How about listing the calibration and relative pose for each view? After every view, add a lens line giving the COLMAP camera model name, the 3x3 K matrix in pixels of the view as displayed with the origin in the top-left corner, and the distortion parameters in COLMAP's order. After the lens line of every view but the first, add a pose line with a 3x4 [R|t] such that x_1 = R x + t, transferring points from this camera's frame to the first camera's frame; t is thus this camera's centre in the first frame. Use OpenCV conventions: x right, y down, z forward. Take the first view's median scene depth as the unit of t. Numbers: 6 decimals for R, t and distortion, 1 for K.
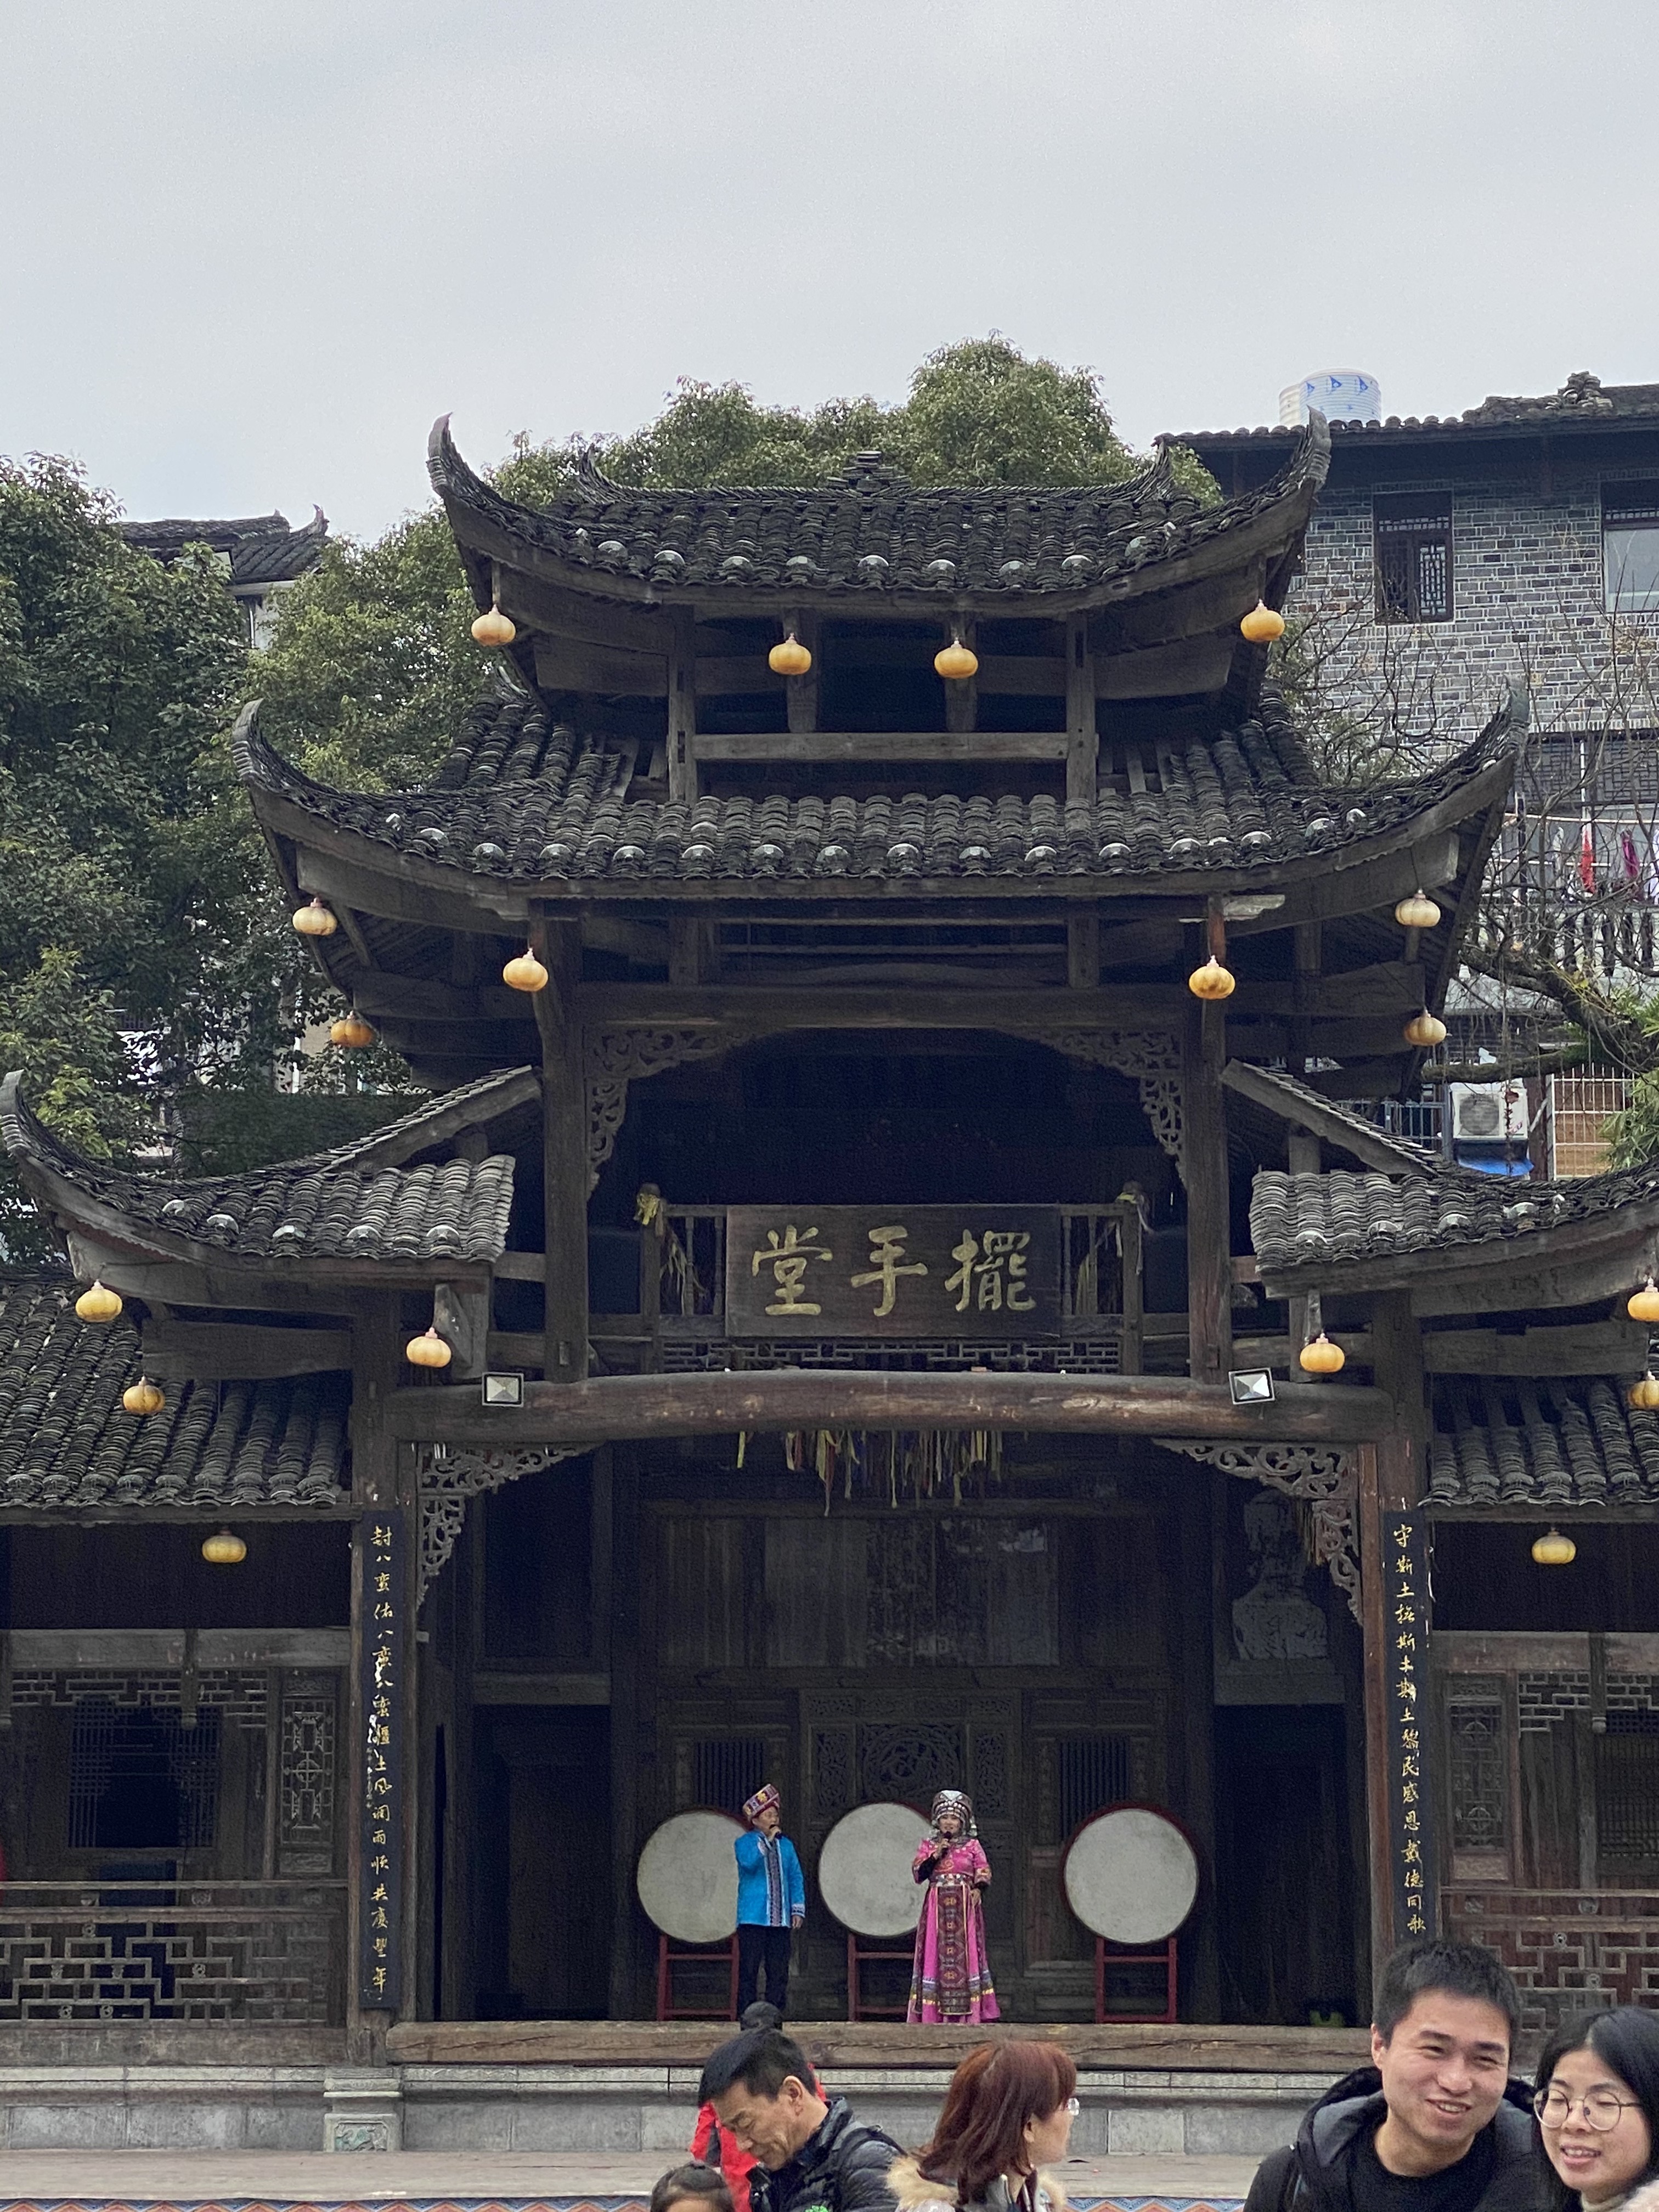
lens RADIAL K [[5072.8, 0, 829.5], [0, 5072.8, 1106.0], [0, 0, 1]] dist [0.081244, 1.240233]
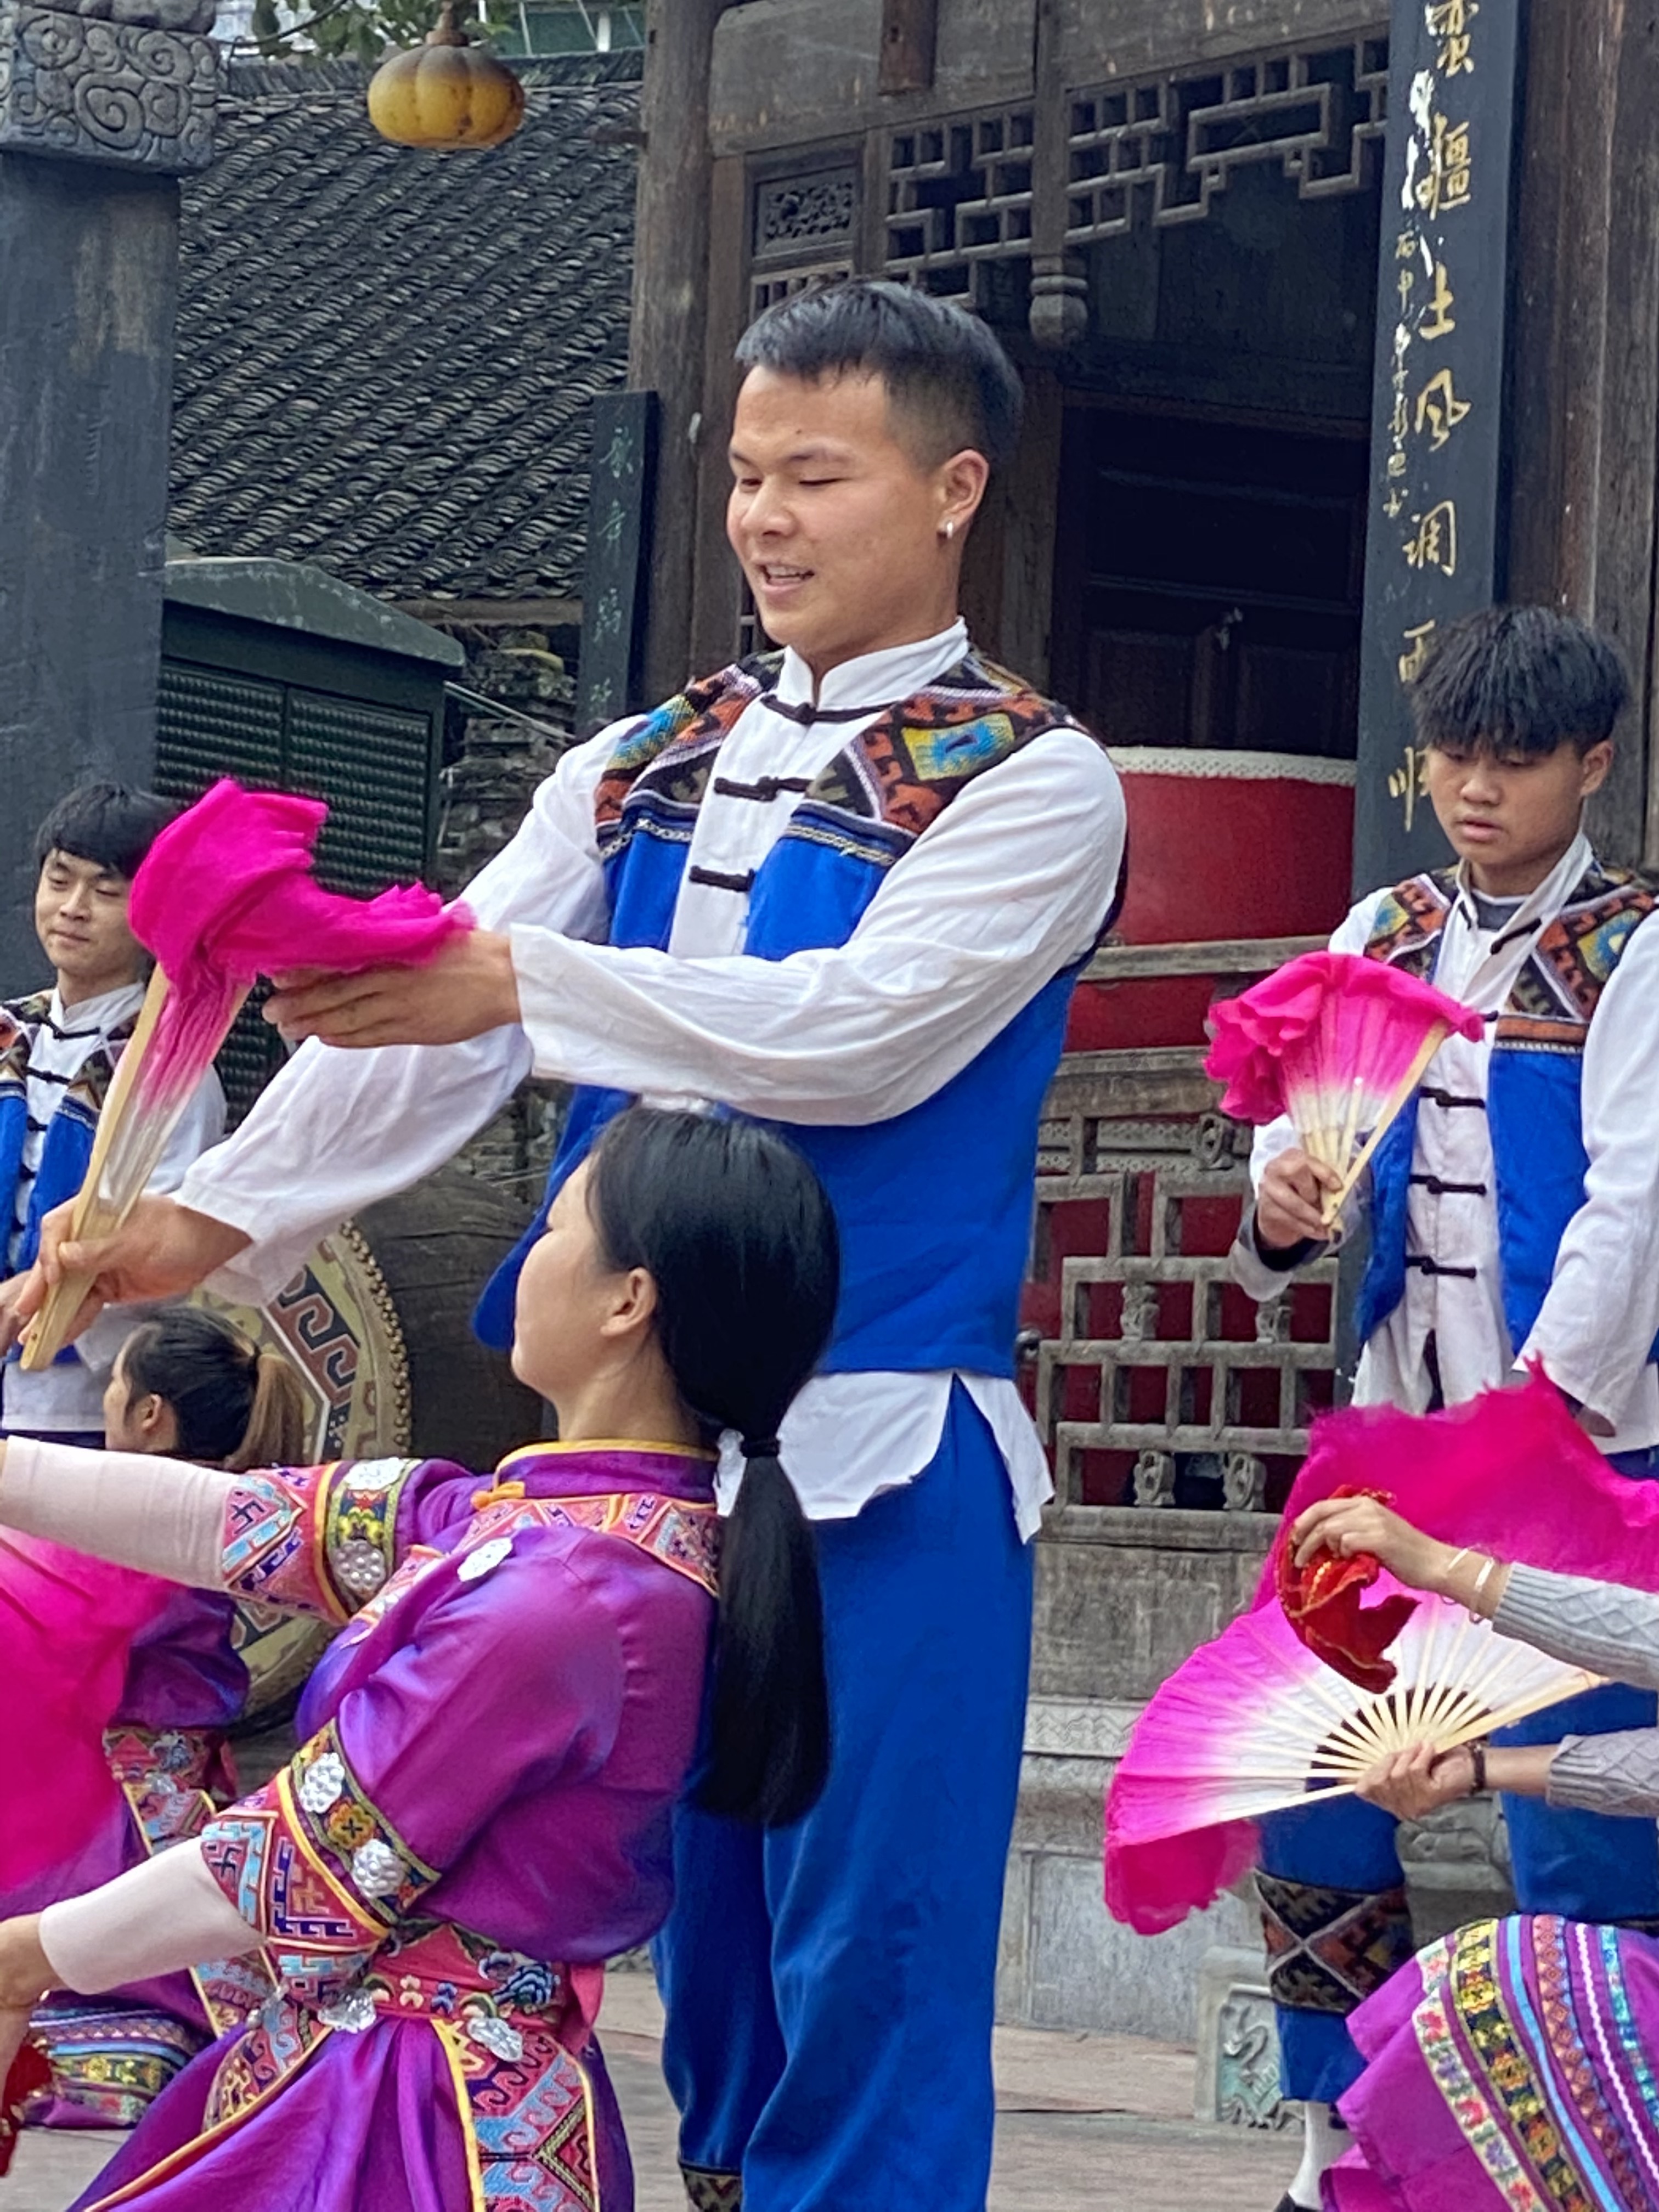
lens RADIAL K [[9632.0, 0, 829.5], [0, 9632.0, 1106.0], [0, 0, 1]] dist [0.157981, 1.537927]
pose [[0.511731, -0.020540, -0.858900, 0.228992], [0.108524, 0.993252, 0.040906, 0.139999], [0.852264, -0.114144, 0.510507, 0.760052]]
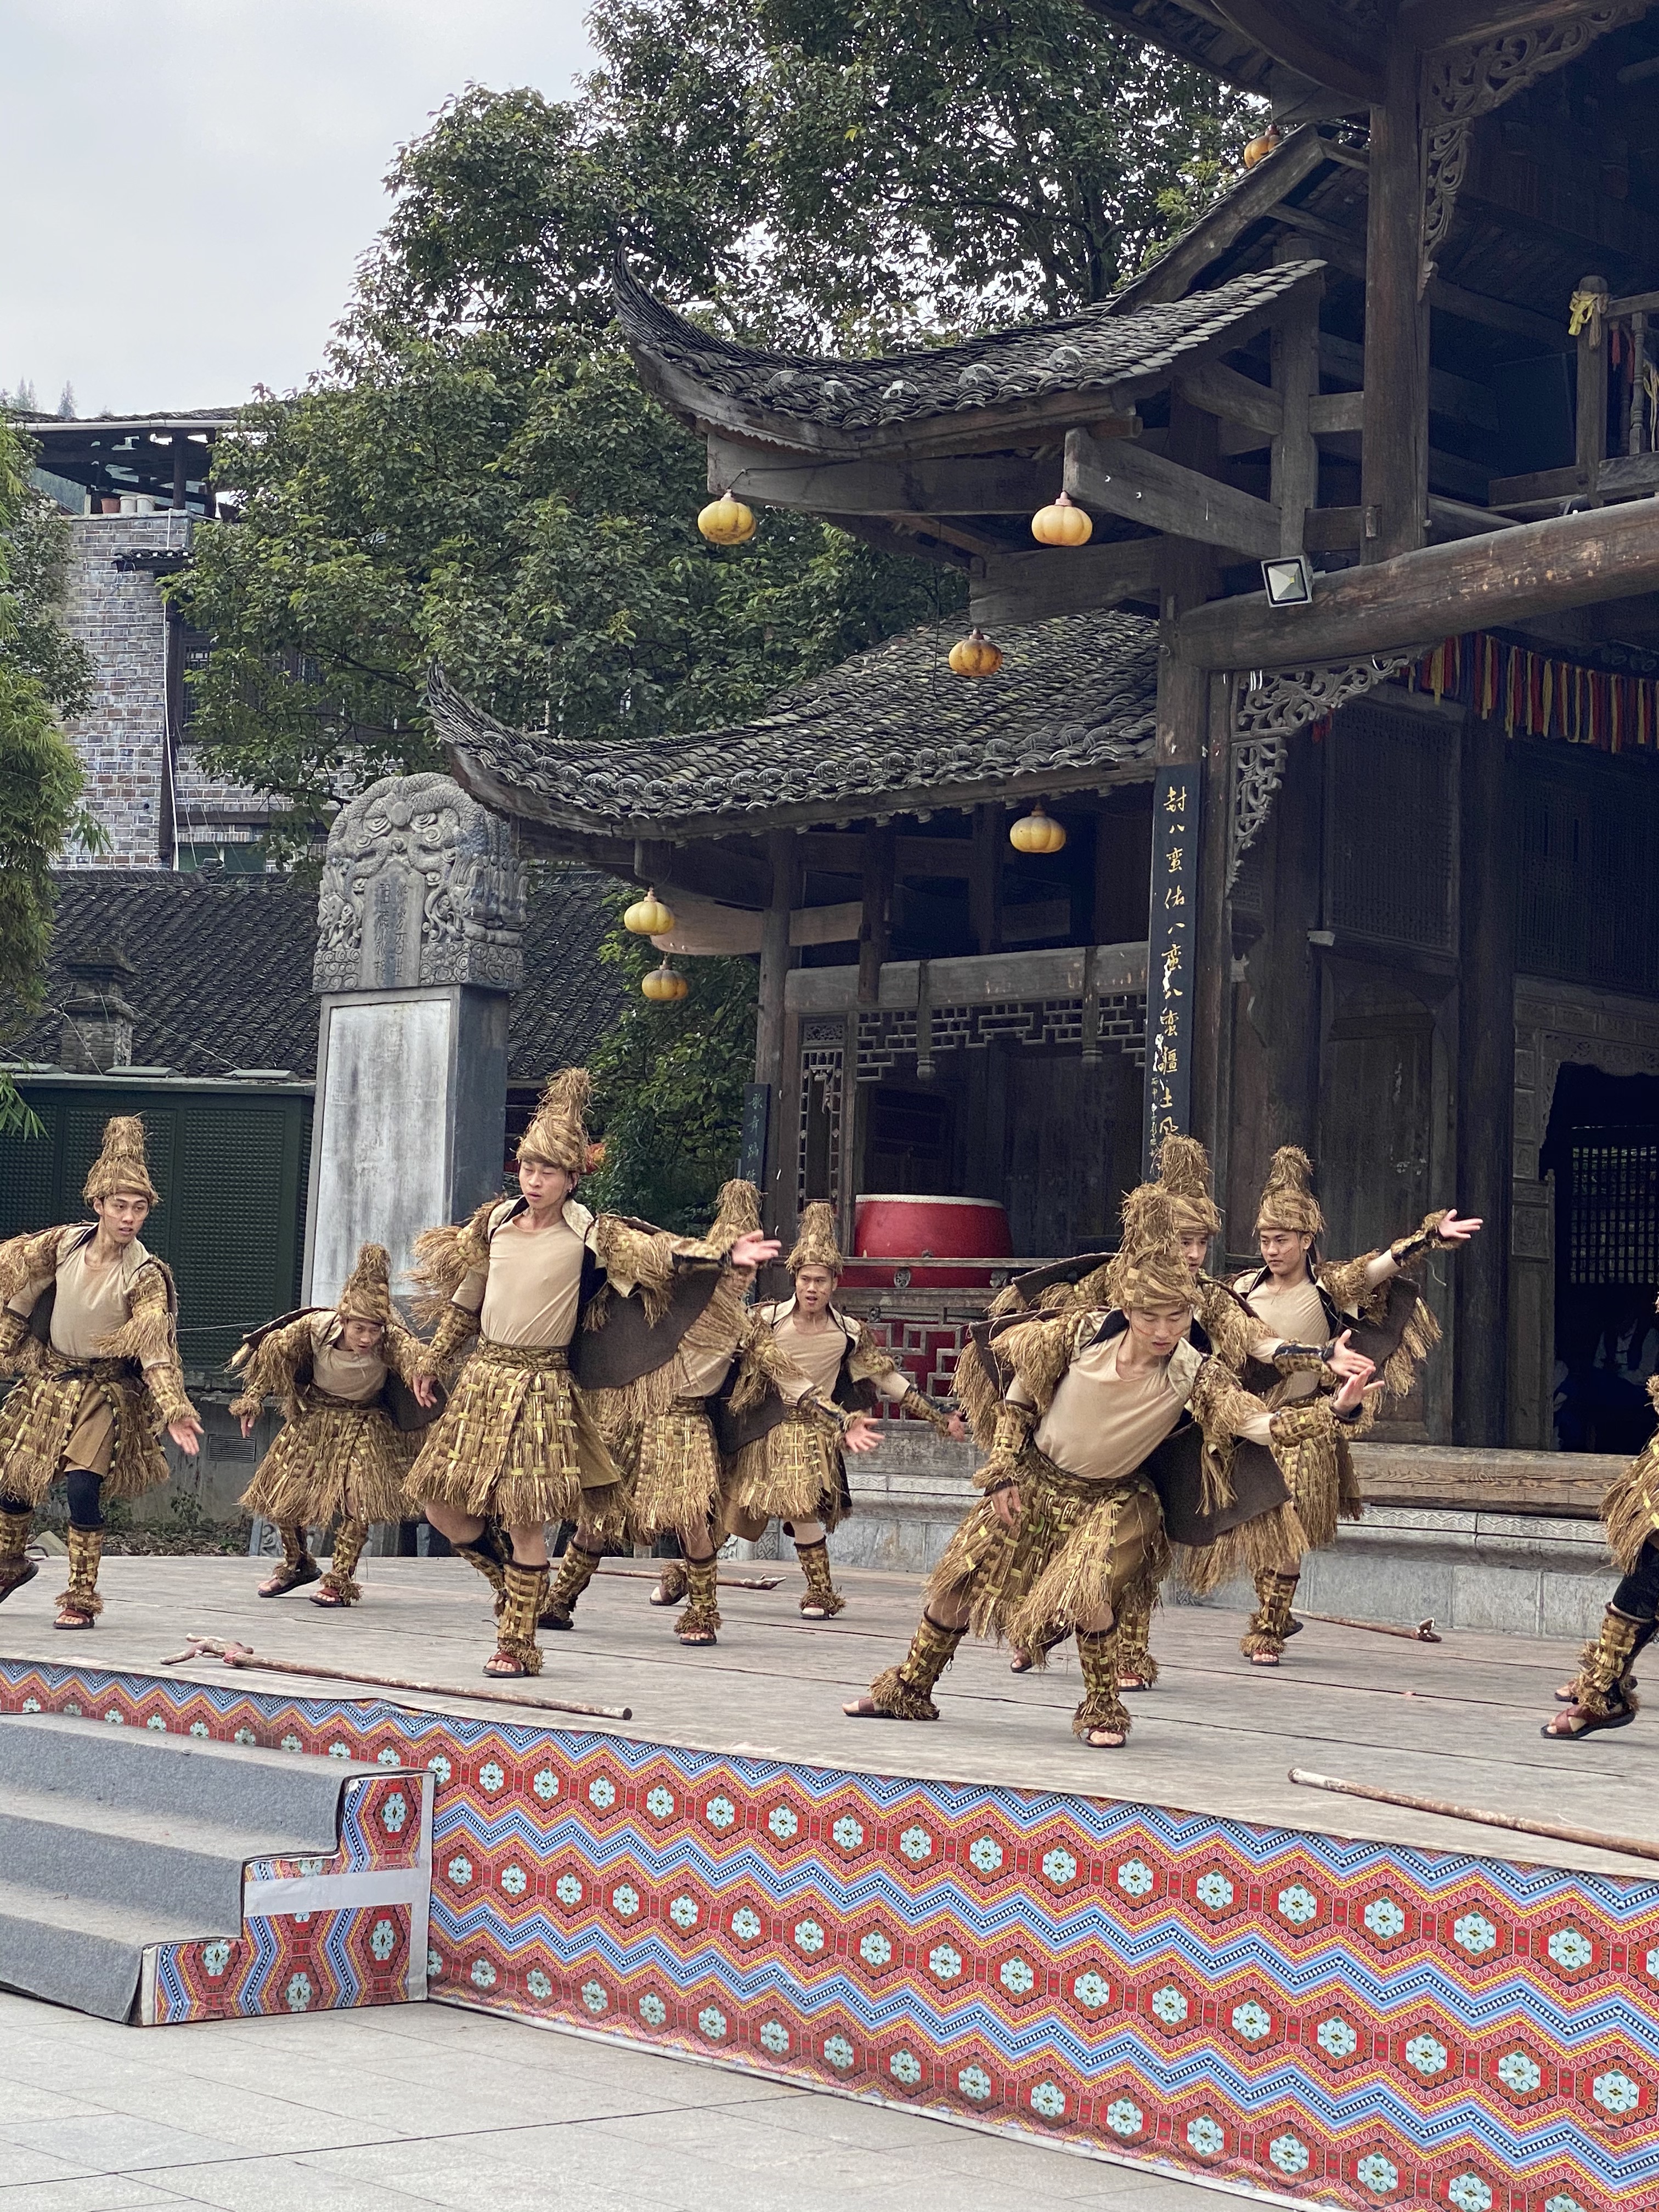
lens RADIAL K [[3877.3, 0, 829.5], [0, 3877.3, 1106.0], [0, 0, 1]] dist [0.178661, -0.346745]
pose [[0.707200, -0.032557, -0.706263, 0.275728], [0.086642, 0.995401, 0.040871, 0.100610], [0.701684, -0.090096, 0.706769, 0.548149]]
